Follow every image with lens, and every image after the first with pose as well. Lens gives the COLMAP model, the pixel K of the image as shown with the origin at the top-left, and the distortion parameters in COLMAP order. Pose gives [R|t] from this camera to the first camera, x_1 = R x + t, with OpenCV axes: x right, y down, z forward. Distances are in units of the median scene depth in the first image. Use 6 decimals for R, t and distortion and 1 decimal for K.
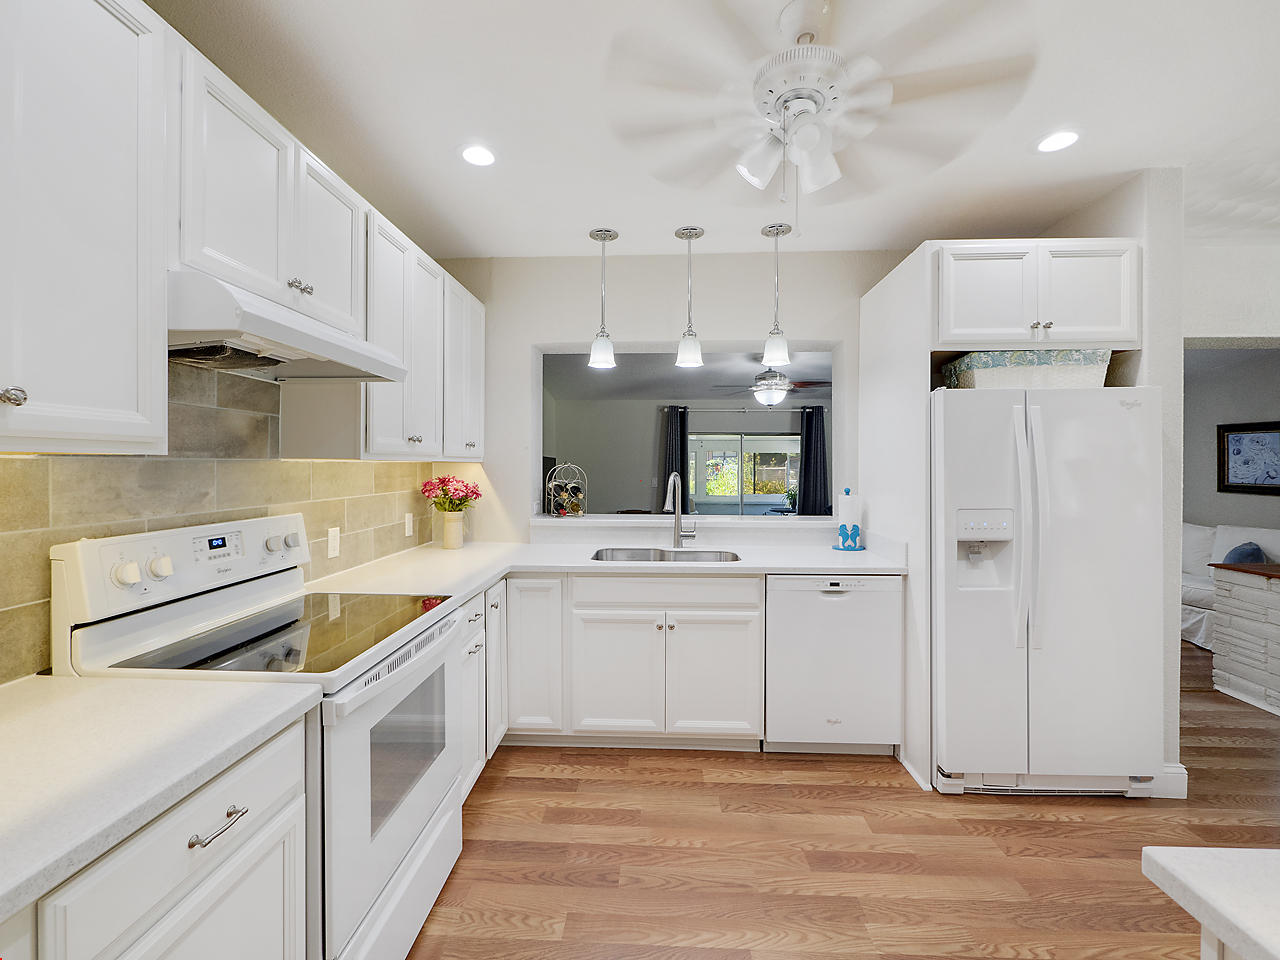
lens RADIAL K [[553.8, 0, 637.0], [0, 553.8, 468.2], [0, 0, 1]] dist [-0.003071, -0.000520]
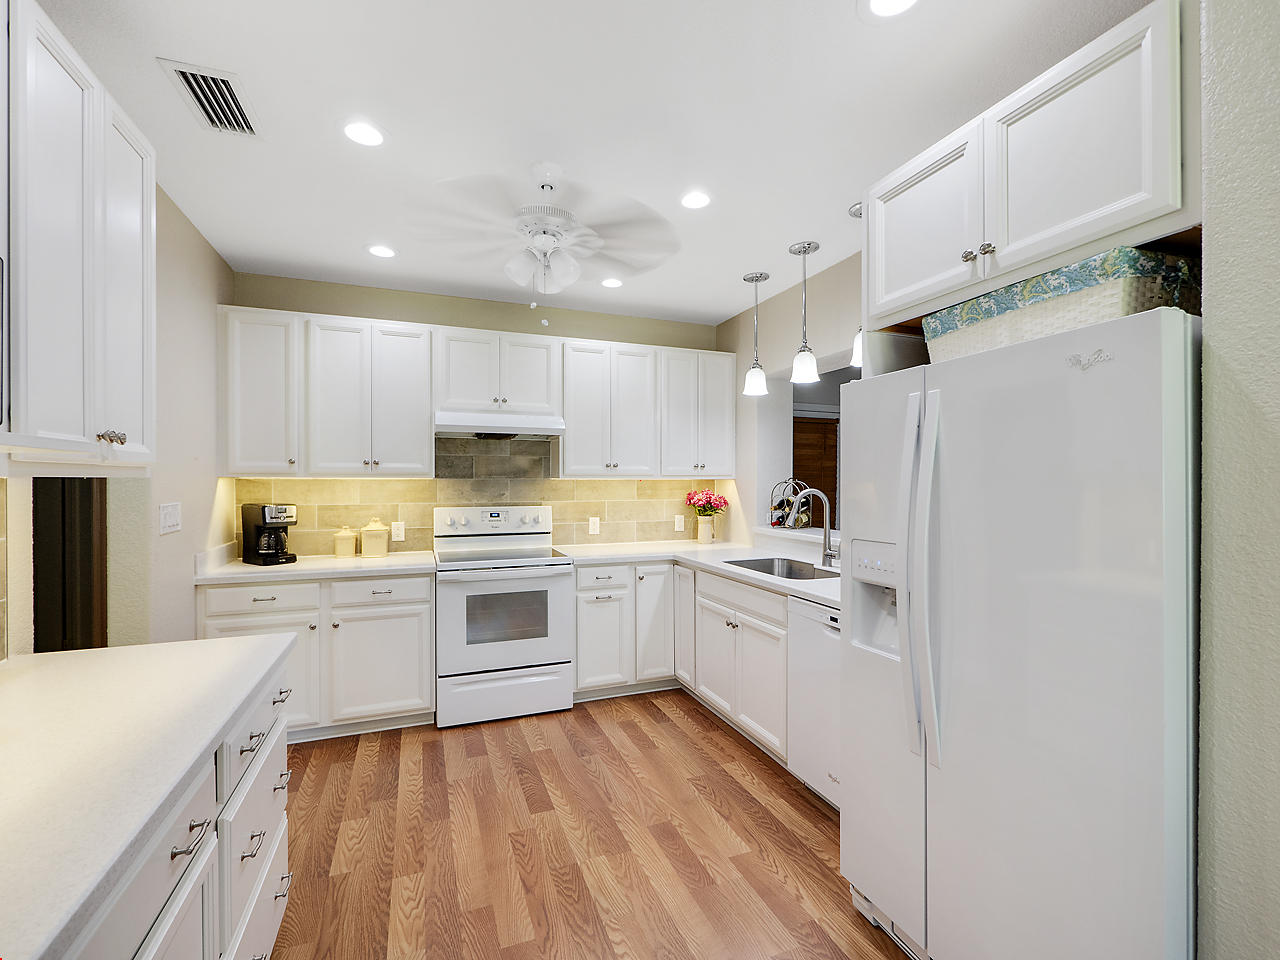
lens RADIAL K [[566.8, 0, 640.0], [0, 566.8, 480.0], [0, 0, 1]] dist [-0.001079, 0.000064]
pose [[0.407239, -0.003646, -0.913315, 1.154733], [-0.004161, 0.999974, -0.005847, -0.000840], [0.913312, 0.006181, 0.407213, 0.401582]]
